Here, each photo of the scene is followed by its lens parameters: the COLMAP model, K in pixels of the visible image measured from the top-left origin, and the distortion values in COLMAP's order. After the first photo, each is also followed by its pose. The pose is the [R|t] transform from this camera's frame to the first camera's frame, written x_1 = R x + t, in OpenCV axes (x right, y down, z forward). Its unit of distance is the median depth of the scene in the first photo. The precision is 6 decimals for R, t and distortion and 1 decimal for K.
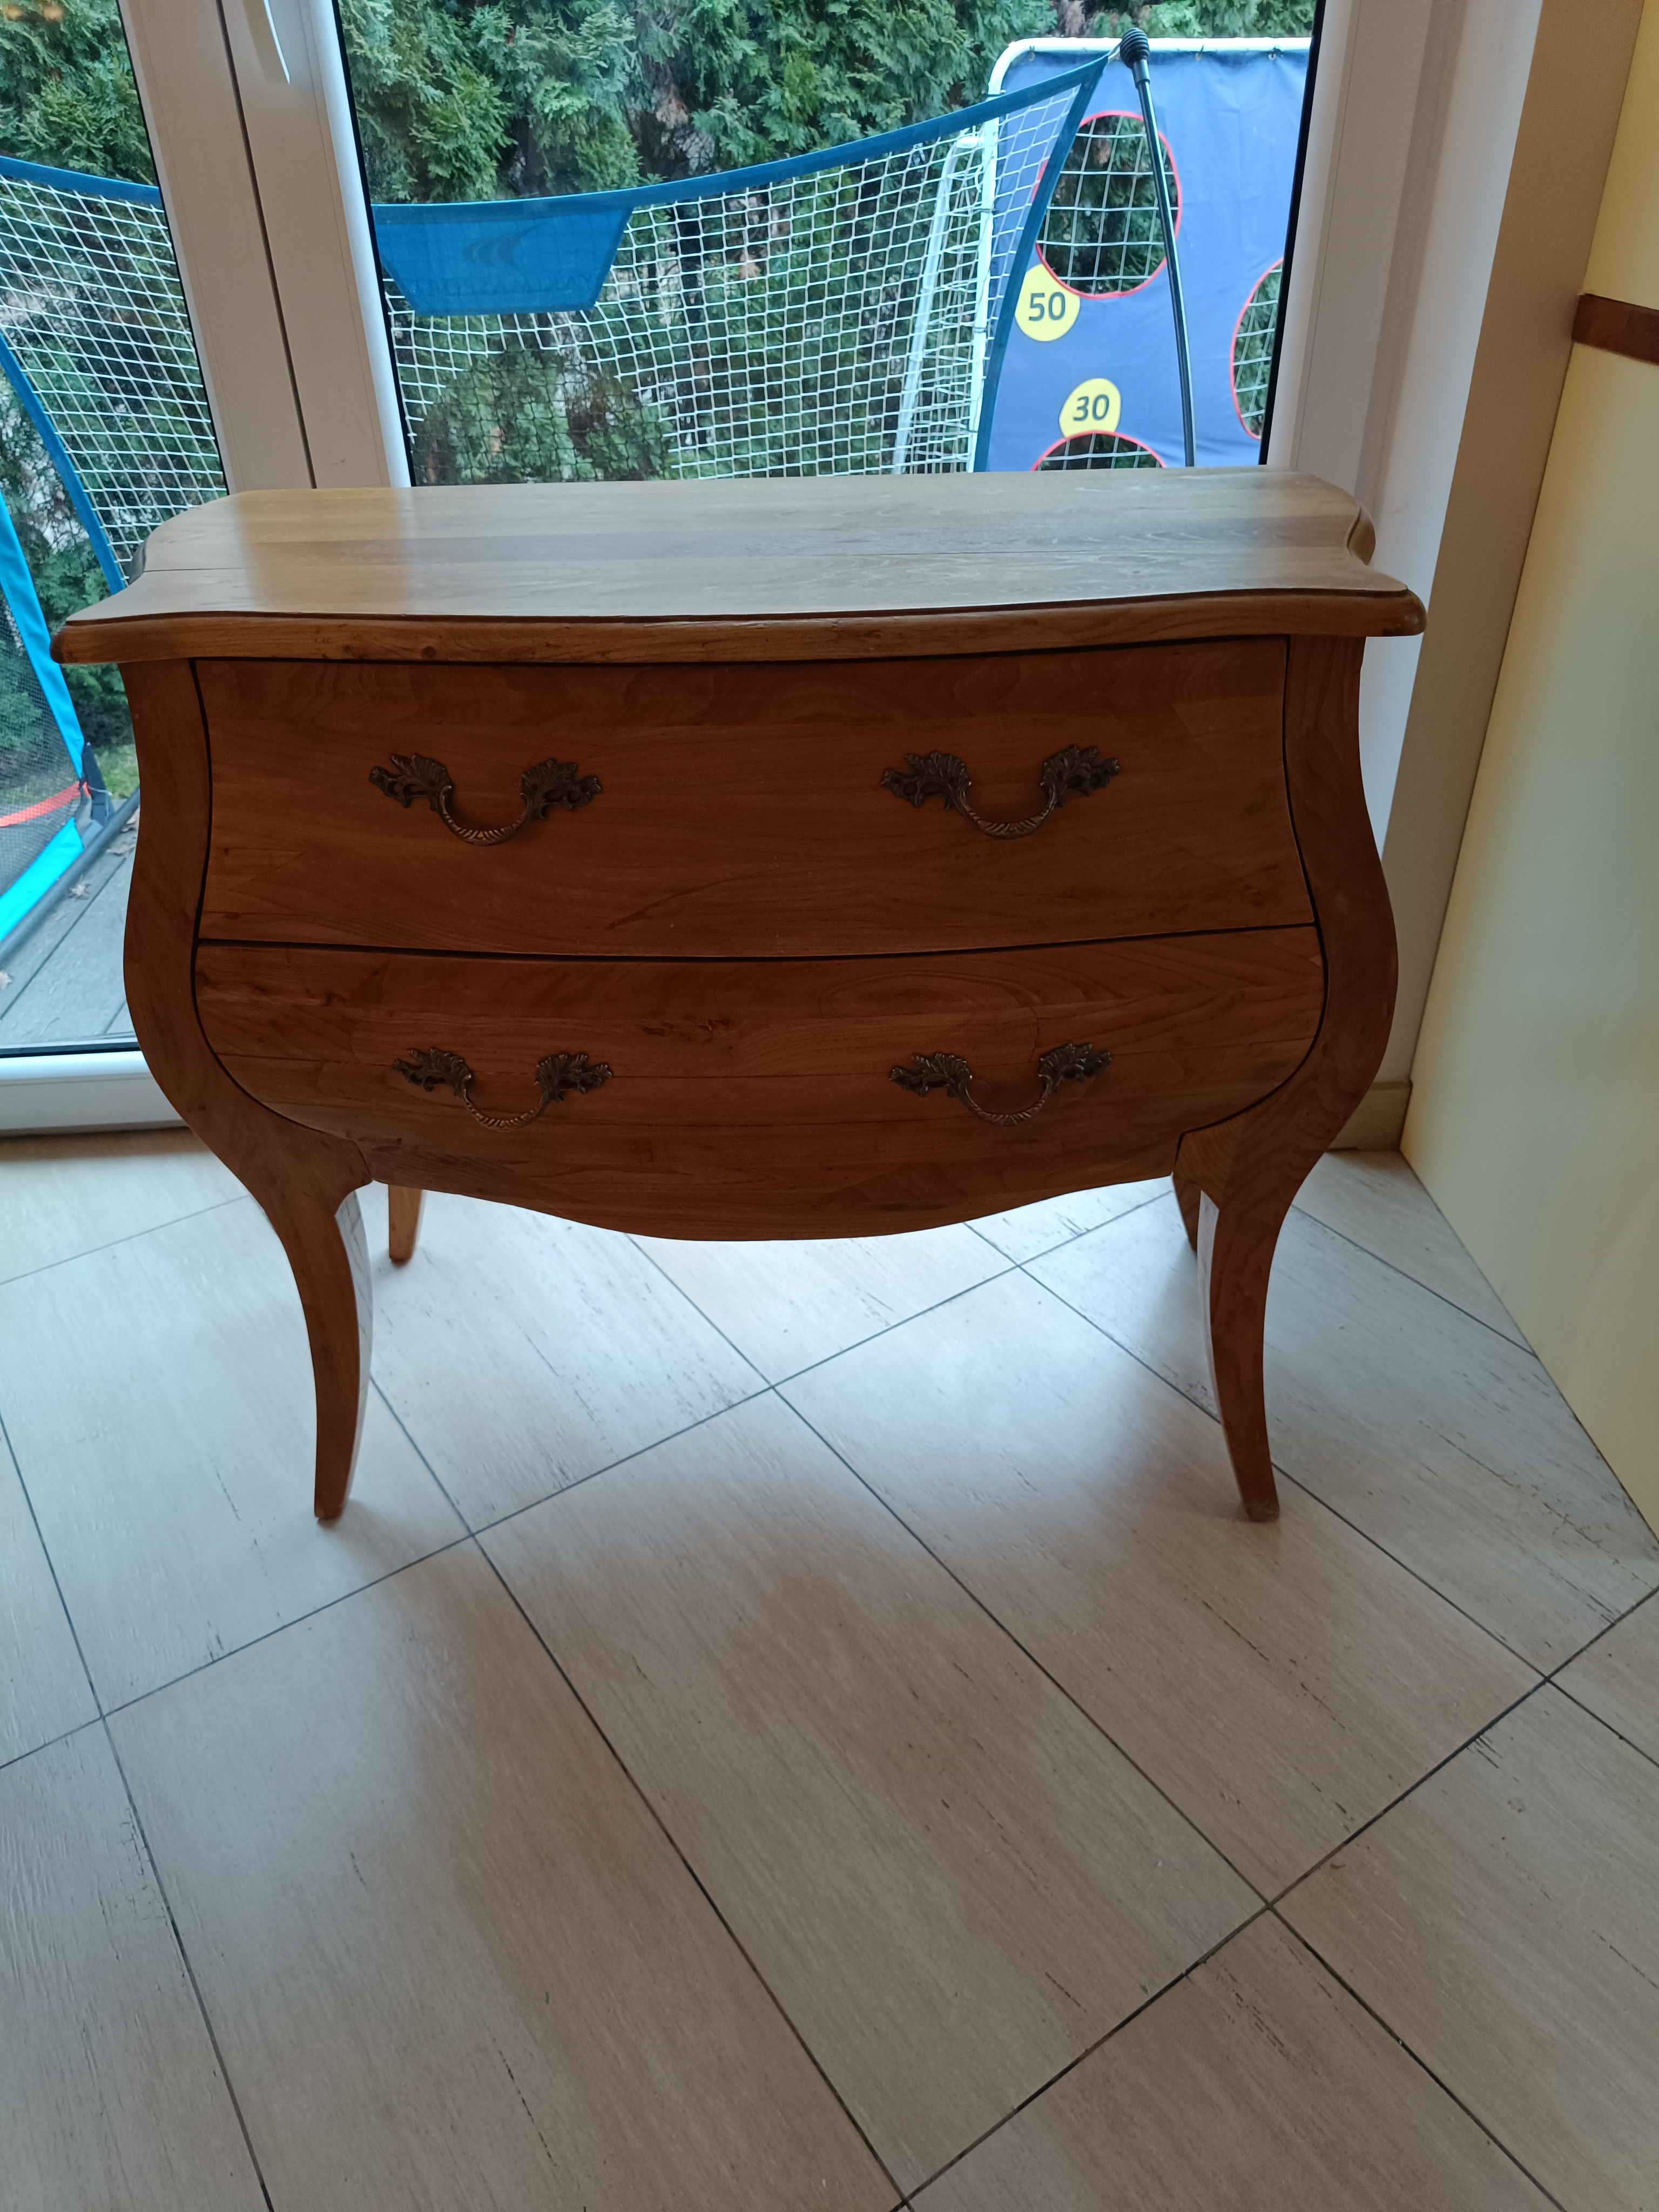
lens RADIAL K [[1534.1, 0, 829.5], [0, 1534.1, 1106.0], [0, 0, 1]] dist [0.005019, -0.003804]
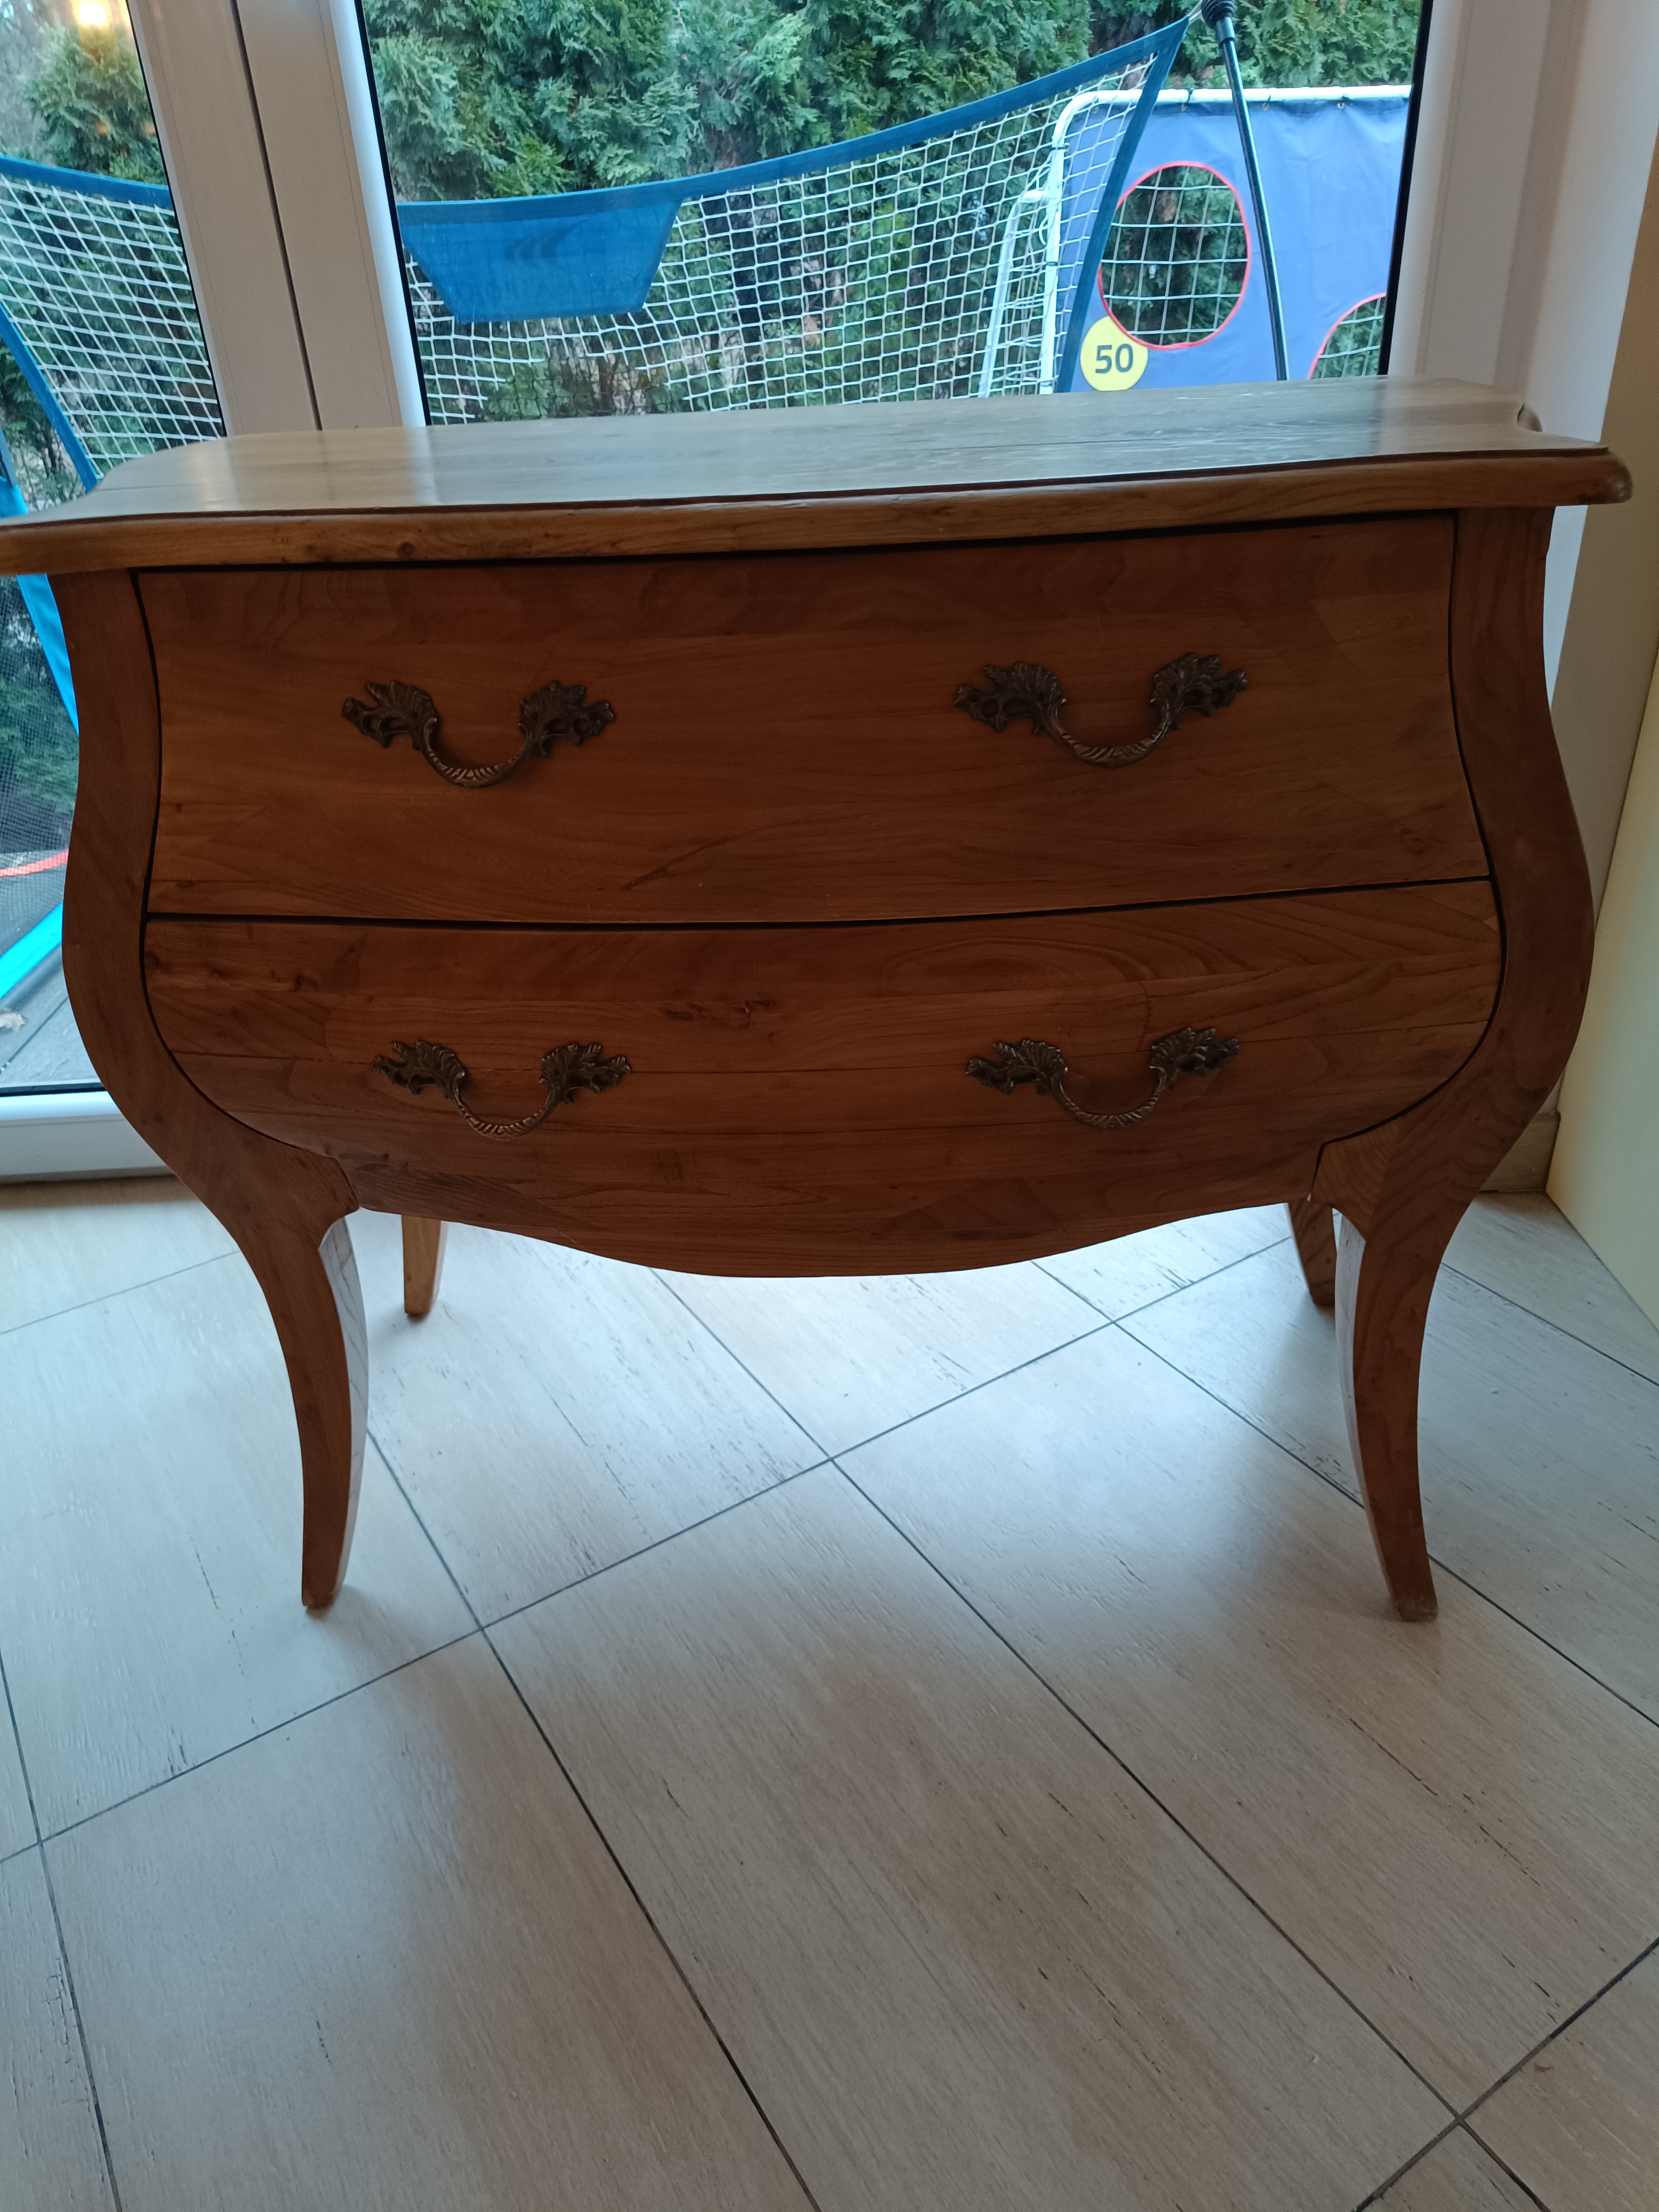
lens RADIAL K [[1540.8, 0, 820.7], [0, 1540.8, 1107.0], [0, 0, 1]] dist [-0.012002, 0.013424]
pose [[0.998716, -0.006653, -0.050211, 0.002262], [0.003965, 0.998563, -0.053447, 0.042038], [0.050494, 0.053179, 0.997308, 0.164761]]
